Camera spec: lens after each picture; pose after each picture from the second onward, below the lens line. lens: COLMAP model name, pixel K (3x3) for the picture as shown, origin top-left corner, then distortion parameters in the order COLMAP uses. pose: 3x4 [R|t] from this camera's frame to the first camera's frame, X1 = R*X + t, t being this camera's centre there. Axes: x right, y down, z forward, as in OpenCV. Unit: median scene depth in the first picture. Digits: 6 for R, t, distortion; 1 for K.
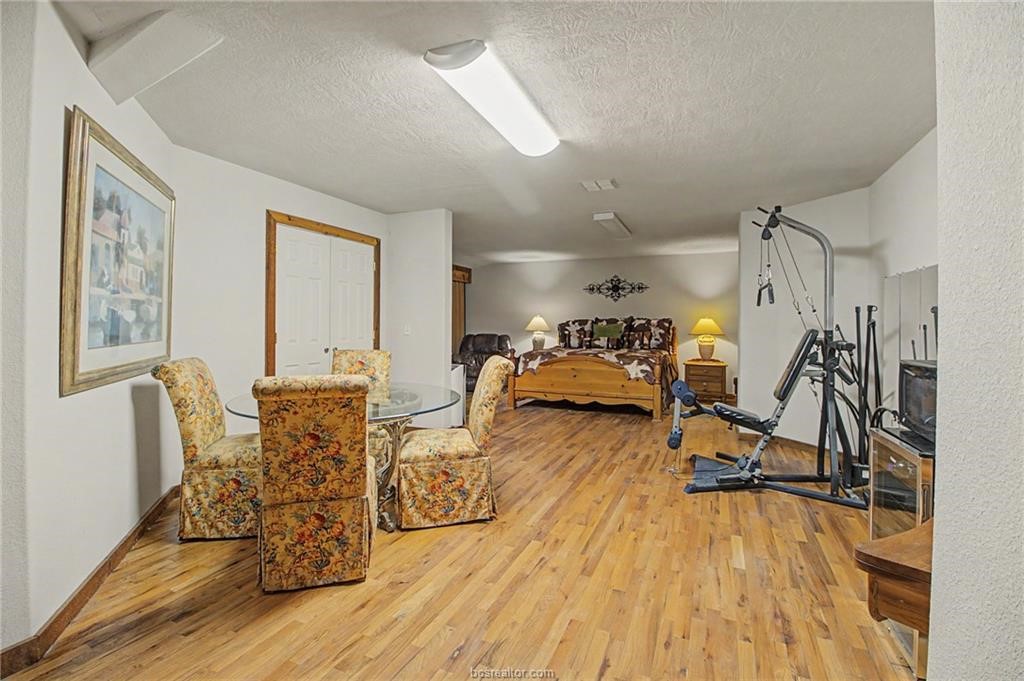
lens RADIAL K [[465.7, 0, 511.3], [0, 465.7, 334.6], [0, 0, 1]] dist [-0.009832, -0.006045]
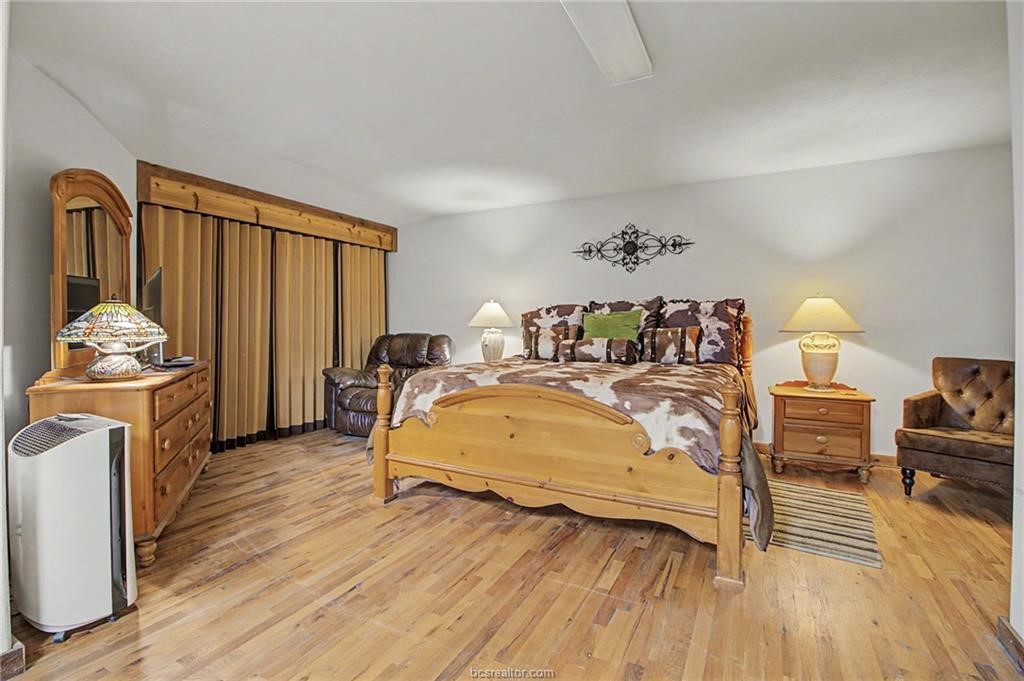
lens RADIAL K [[465.7, 0, 513.0], [0, 465.7, 337.2], [0, 0, 1]] dist [-0.009832, -0.006045]
pose [[0.997700, -0.004464, -0.067644, 0.137768], [0.004658, 0.999985, 0.002714, 0.002664], [0.067631, -0.003023, 0.997706, 0.501784]]
